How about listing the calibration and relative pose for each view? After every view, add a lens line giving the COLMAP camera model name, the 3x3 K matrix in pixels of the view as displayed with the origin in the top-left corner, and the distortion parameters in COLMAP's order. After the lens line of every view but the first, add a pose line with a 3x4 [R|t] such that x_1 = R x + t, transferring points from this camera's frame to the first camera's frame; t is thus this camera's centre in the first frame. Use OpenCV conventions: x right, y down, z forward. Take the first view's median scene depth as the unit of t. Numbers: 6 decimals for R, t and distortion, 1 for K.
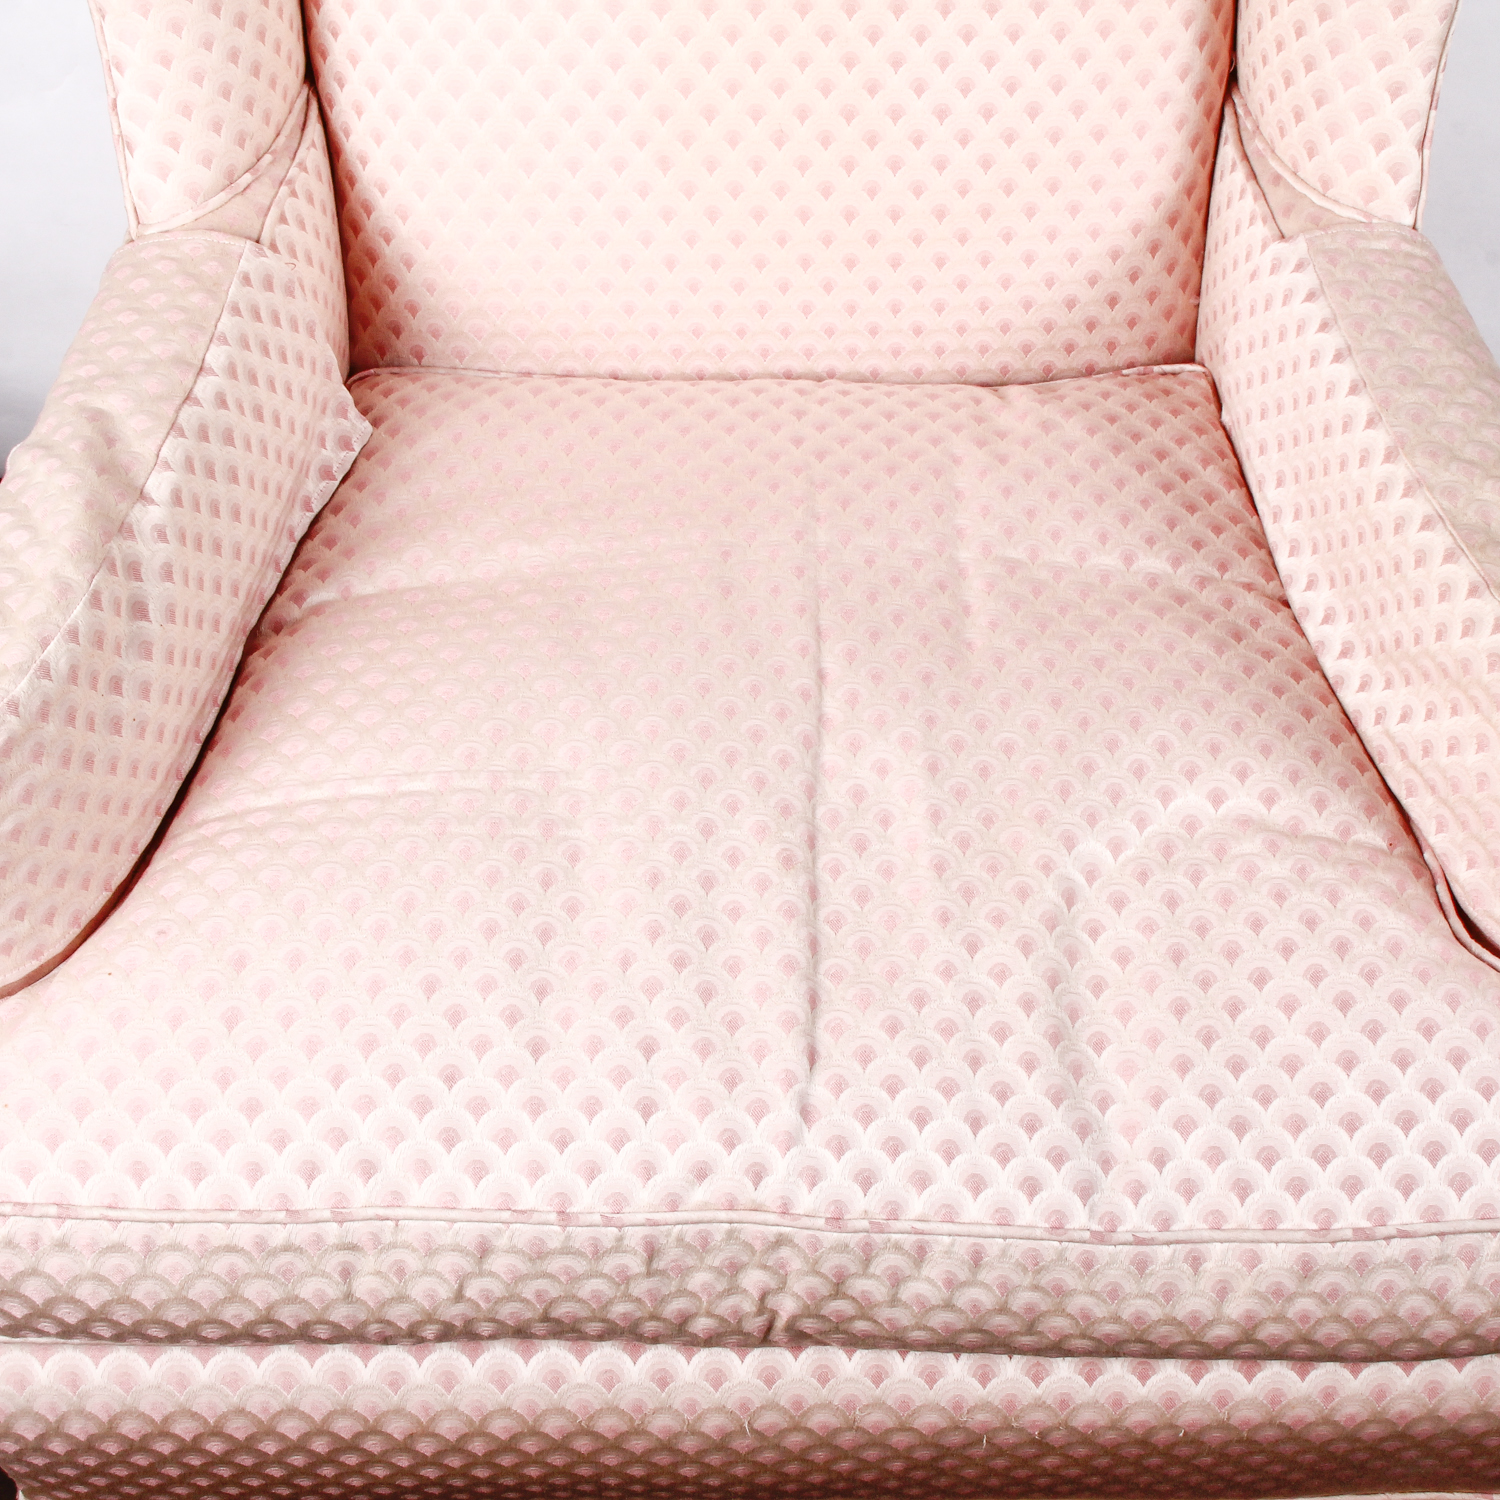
lens RADIAL K [[2580.7, 0, 750.0], [0, 2580.7, 750.0], [0, 0, 1]] dist [-0.045471, -0.299115]
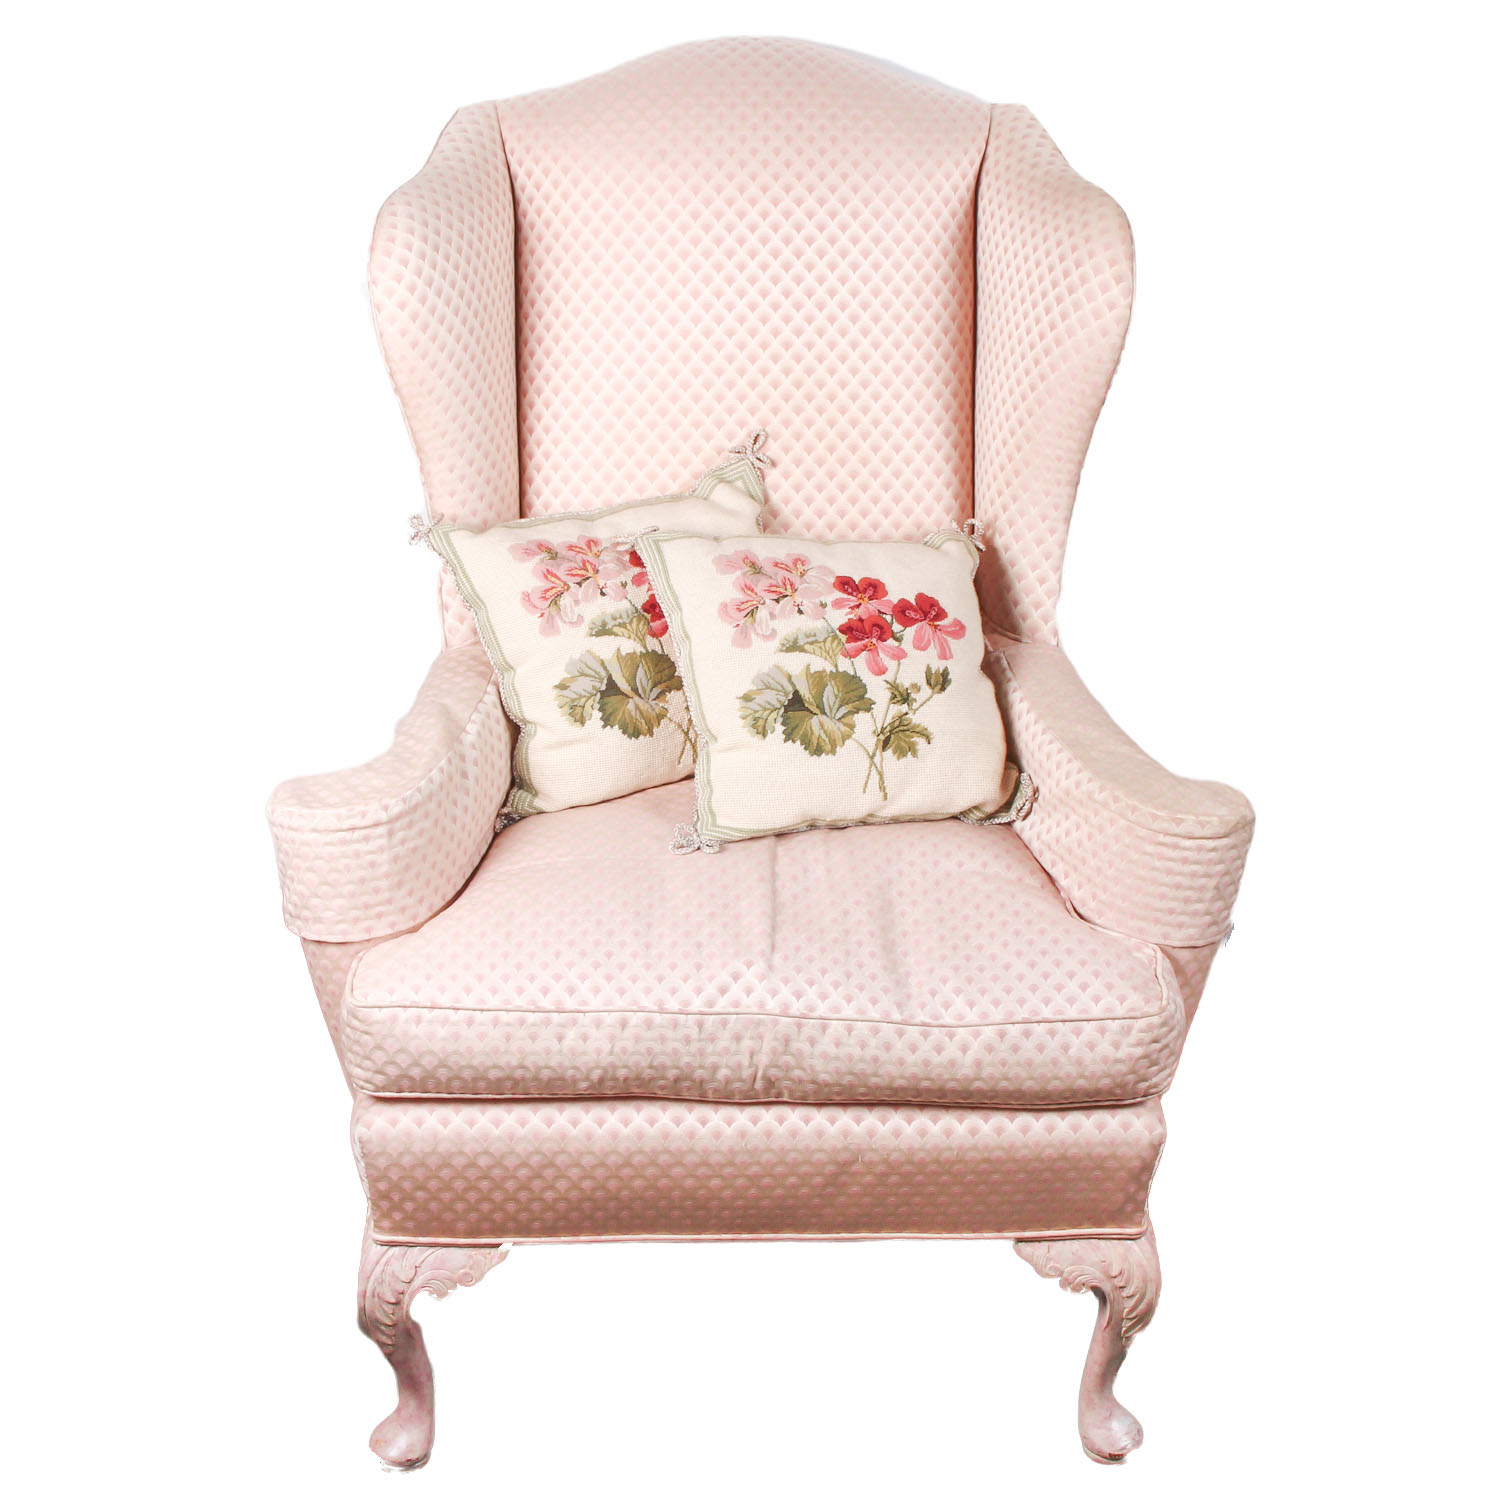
lens RADIAL K [[2580.7, 0, 750.0], [0, 2580.7, 750.0], [0, 0, 1]] dist [-0.045471, -0.299115]
pose [[0.999848, -0.002734, 0.017246, -0.033054], [0.008789, 0.932227, -0.361768, 0.755230], [-0.015088, 0.361865, 0.932108, -1.108829]]
